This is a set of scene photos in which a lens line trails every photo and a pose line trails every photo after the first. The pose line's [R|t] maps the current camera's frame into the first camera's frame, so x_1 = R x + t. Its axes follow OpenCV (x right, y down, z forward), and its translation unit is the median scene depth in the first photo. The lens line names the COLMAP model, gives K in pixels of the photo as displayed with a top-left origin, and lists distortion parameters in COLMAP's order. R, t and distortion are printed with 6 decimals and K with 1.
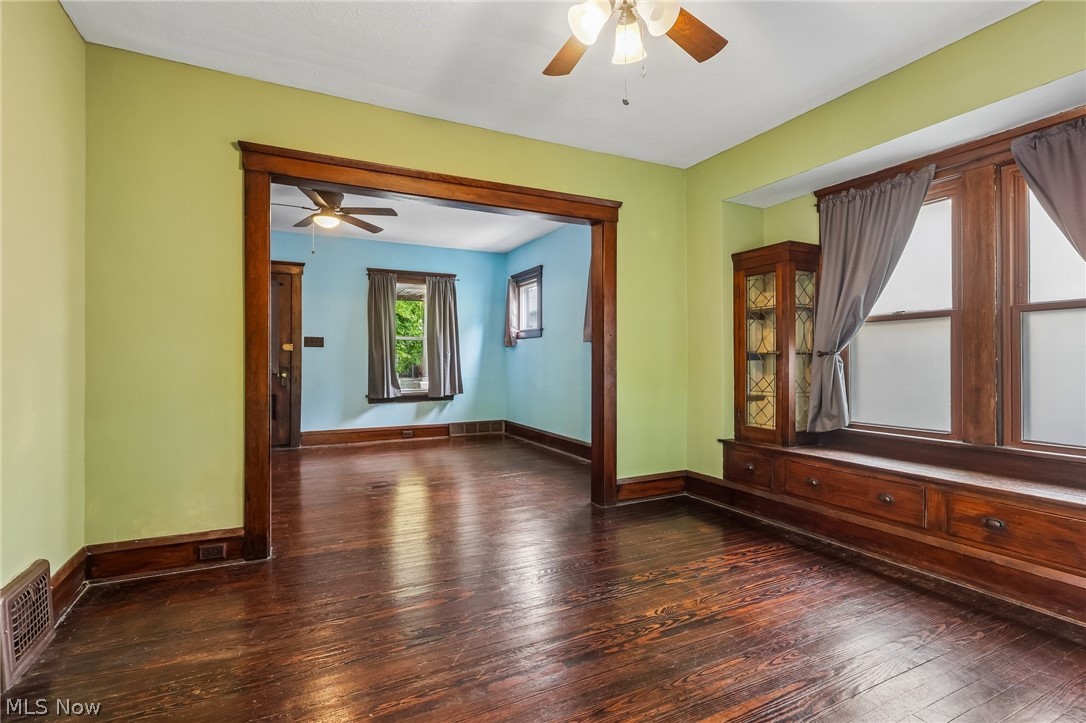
lens RADIAL K [[525.1, 0, 539.8], [0, 525.1, 366.9], [0, 0, 1]] dist [0.001017, 0.000120]
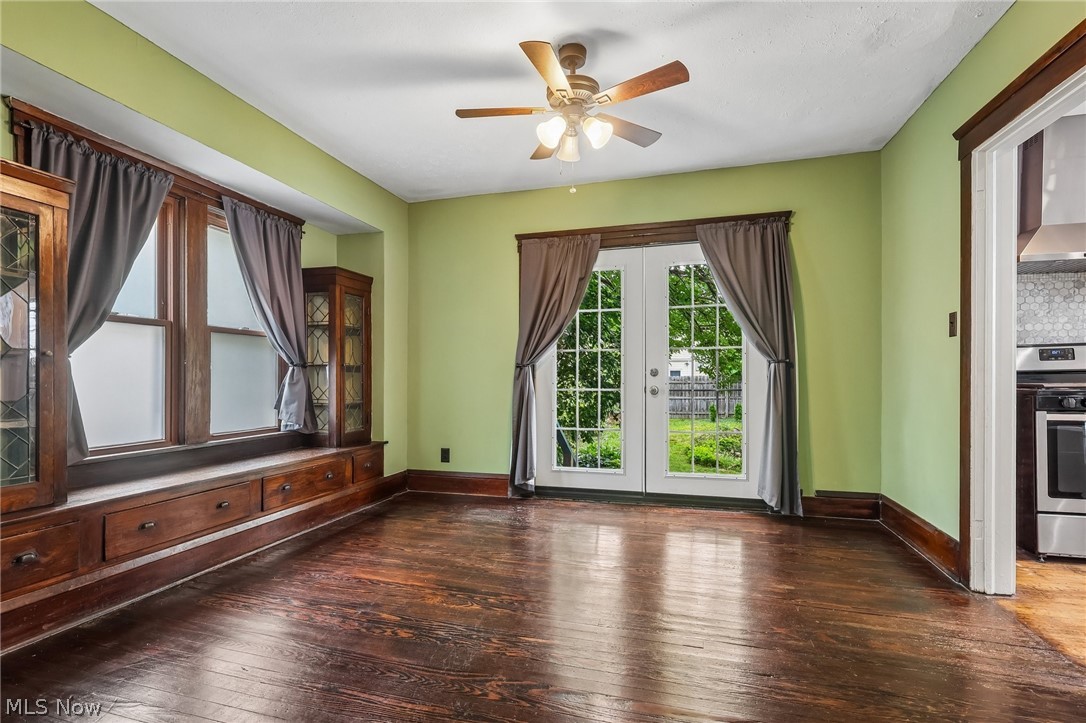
lens RADIAL K [[514.0, 0, 539.0], [0, 514.0, 371.8], [0, 0, 1]] dist [0.000944, 0.000329]
pose [[-0.743106, 0.005102, 0.669154, -0.399744], [0.001958, 0.999983, -0.005449, 0.001909], [-0.669171, -0.002739, -0.743104, 1.160953]]
